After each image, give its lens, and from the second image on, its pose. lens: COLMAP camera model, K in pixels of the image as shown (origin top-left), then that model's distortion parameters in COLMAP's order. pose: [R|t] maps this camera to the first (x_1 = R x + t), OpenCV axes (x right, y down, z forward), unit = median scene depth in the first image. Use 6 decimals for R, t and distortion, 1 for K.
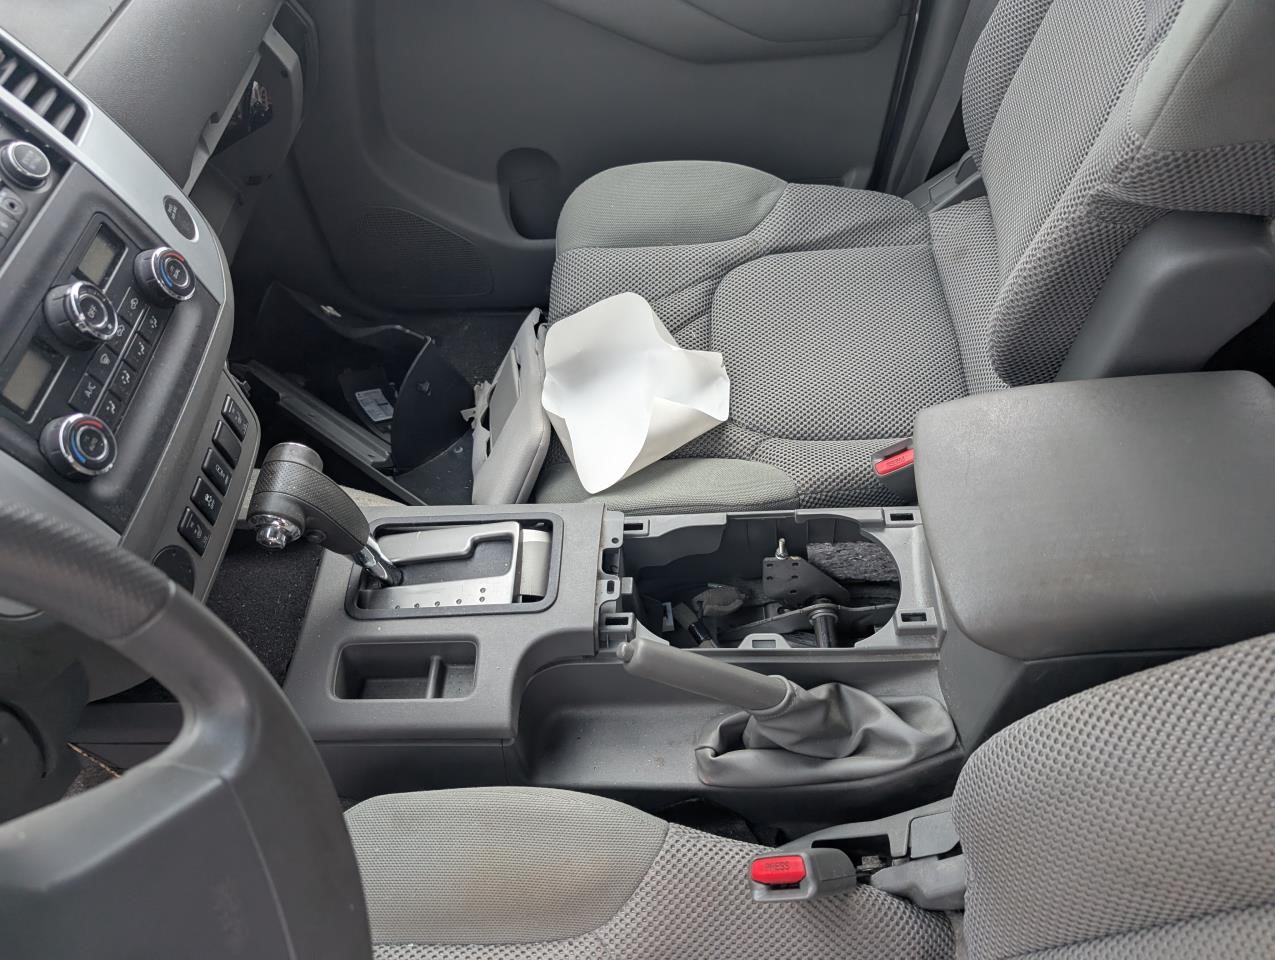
lens RADIAL K [[942.6, 0, 636.1], [0, 942.6, 428.4], [0, 0, 1]] dist [0.022611, -0.006087]
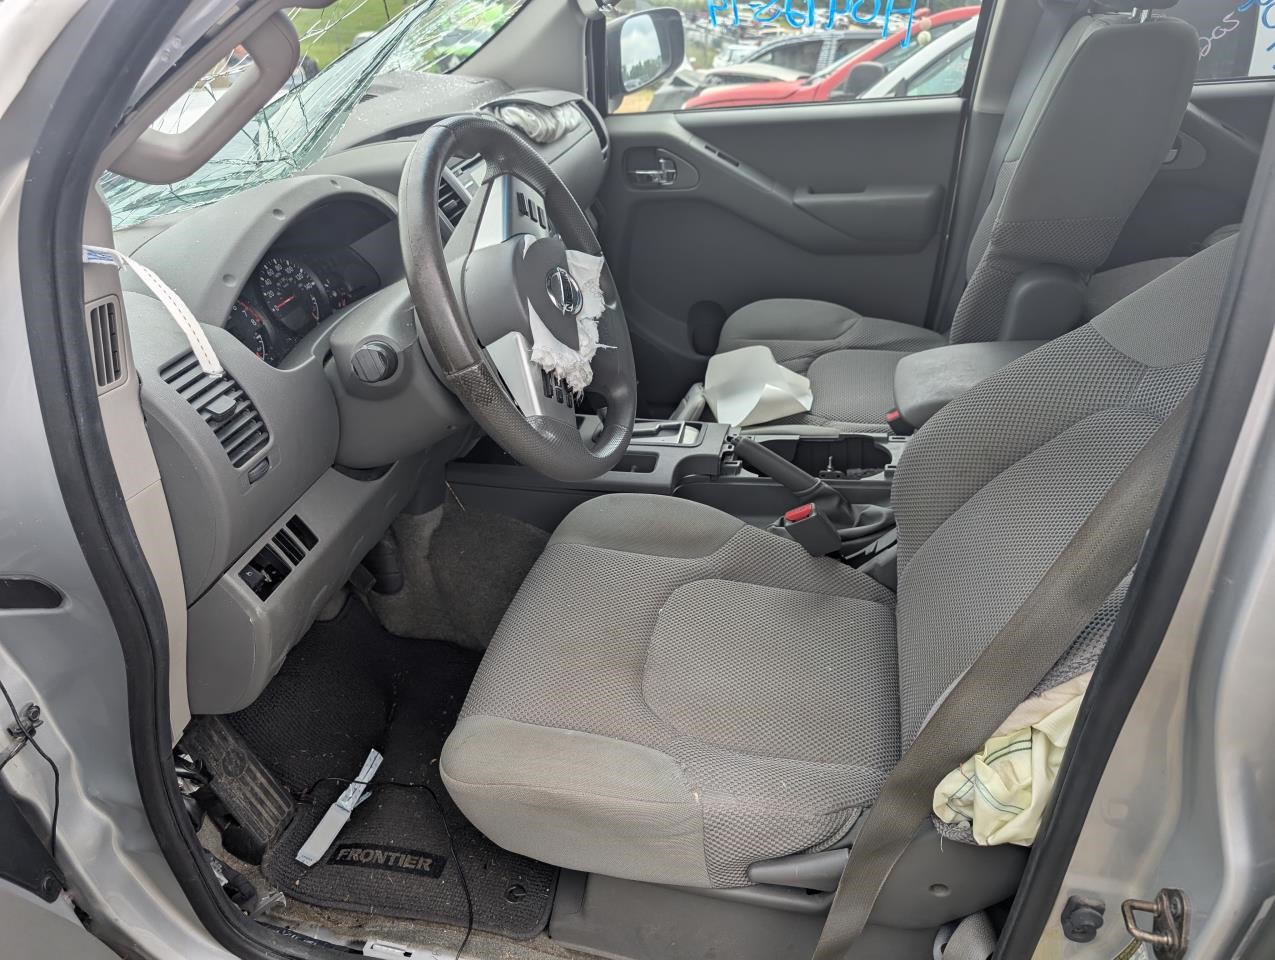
lens RADIAL K [[957.7, 0, 616.1], [0, 957.7, 433.9], [0, 0, 1]] dist [0.065585, -0.091343]
pose [[0.977567, 0.097260, -0.186824, 0.073177], [-0.157071, 0.927588, -0.338983, 0.578465], [0.140326, 0.360723, 0.922056, -0.550980]]
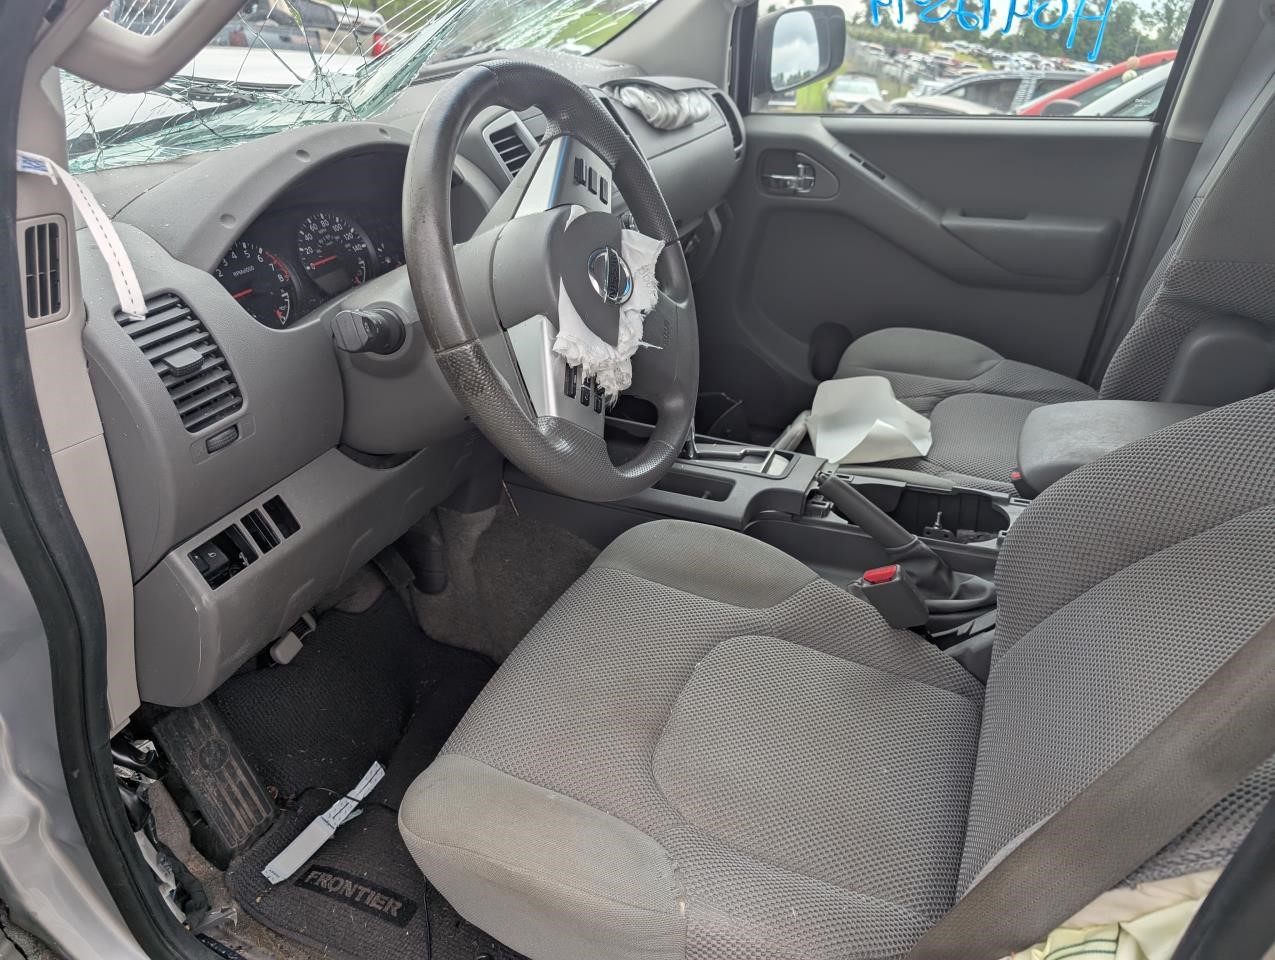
lens RADIAL K [[942.6, 0, 636.1], [0, 942.6, 428.4], [0, 0, 1]] dist [0.022611, -0.006087]
pose [[0.922014, 0.212952, -0.323329, 0.130159], [-0.319750, 0.889721, -0.325816, 0.501705], [0.218289, 0.403791, 0.888427, -0.386983]]
